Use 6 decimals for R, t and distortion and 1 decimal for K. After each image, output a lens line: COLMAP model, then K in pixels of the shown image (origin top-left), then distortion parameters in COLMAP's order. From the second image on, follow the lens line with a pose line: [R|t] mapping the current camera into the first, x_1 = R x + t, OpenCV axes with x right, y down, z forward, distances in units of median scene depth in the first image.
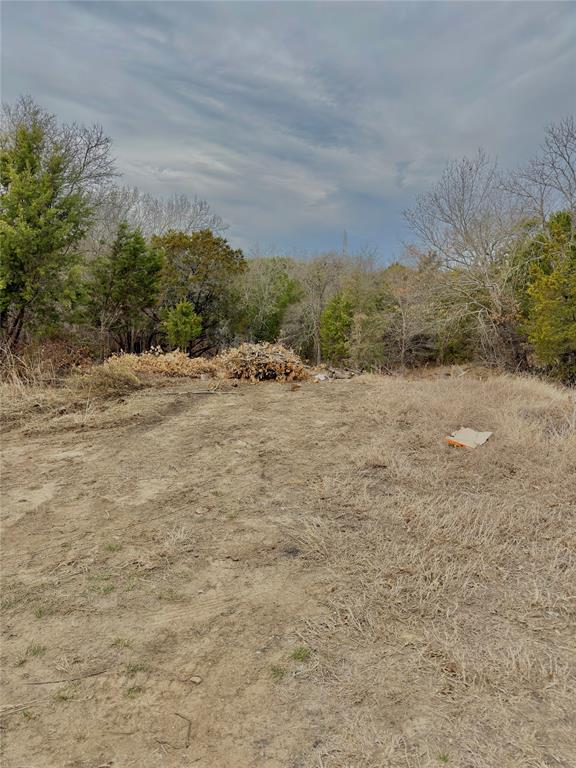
lens RADIAL K [[540.2, 0, 286.0], [0, 540.2, 388.0], [0, 0, 1]] dist [0.006663, -0.008799]
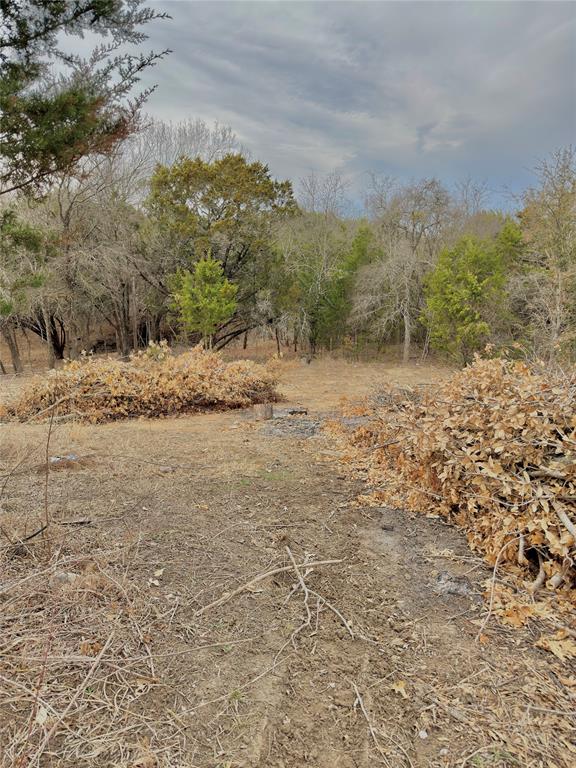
lens RADIAL K [[540.2, 0, 289.6], [0, 540.2, 379.4], [0, 0, 1]] dist [0.006663, -0.008799]
pose [[0.999527, -0.012151, -0.028268, -0.054642], [0.013082, 0.999369, 0.033009, -0.030343], [0.027849, -0.033363, 0.999055, 0.267619]]
